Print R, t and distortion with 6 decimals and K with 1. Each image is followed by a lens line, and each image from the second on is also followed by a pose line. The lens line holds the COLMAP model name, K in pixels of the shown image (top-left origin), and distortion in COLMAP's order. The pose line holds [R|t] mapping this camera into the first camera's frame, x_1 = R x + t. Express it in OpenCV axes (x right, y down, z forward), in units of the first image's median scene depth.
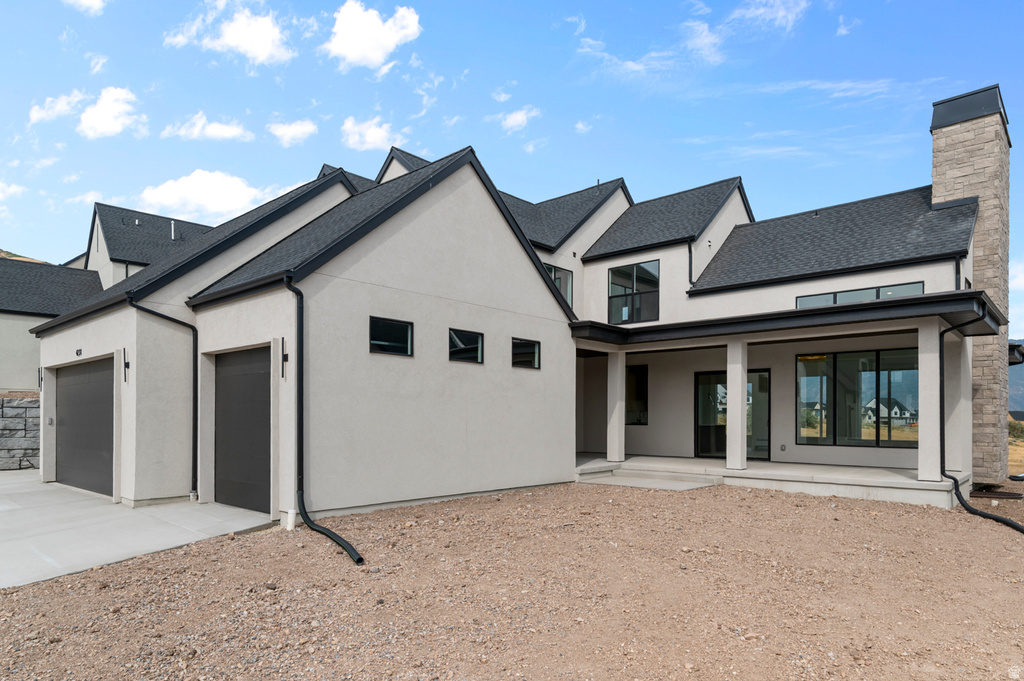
lens RADIAL K [[622.7, 0, 501.0], [0, 622.7, 348.5], [0, 0, 1]] dist [0.000357, 0.000604]
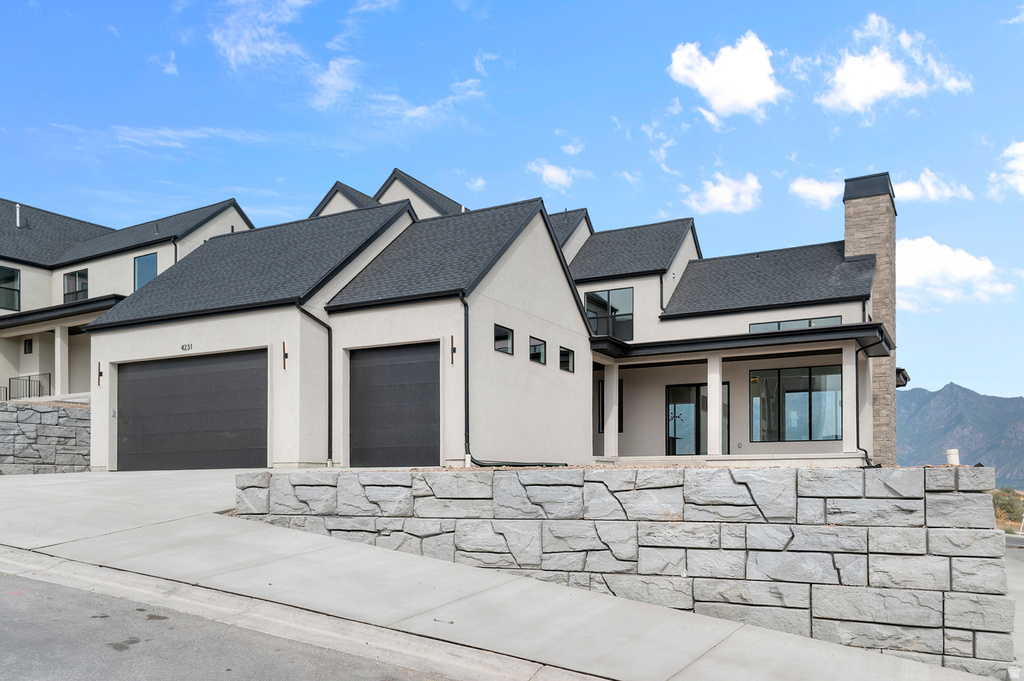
lens RADIAL K [[805.1, 0, 512.0], [0, 805.1, 340.5], [0, 0, 1]] dist [0.003807, 0.001398]
pose [[0.970786, 0.034841, 0.237405, -0.399436], [-0.021493, 0.998051, -0.058583, 0.059408], [-0.238984, 0.051769, 0.969643, -0.484778]]
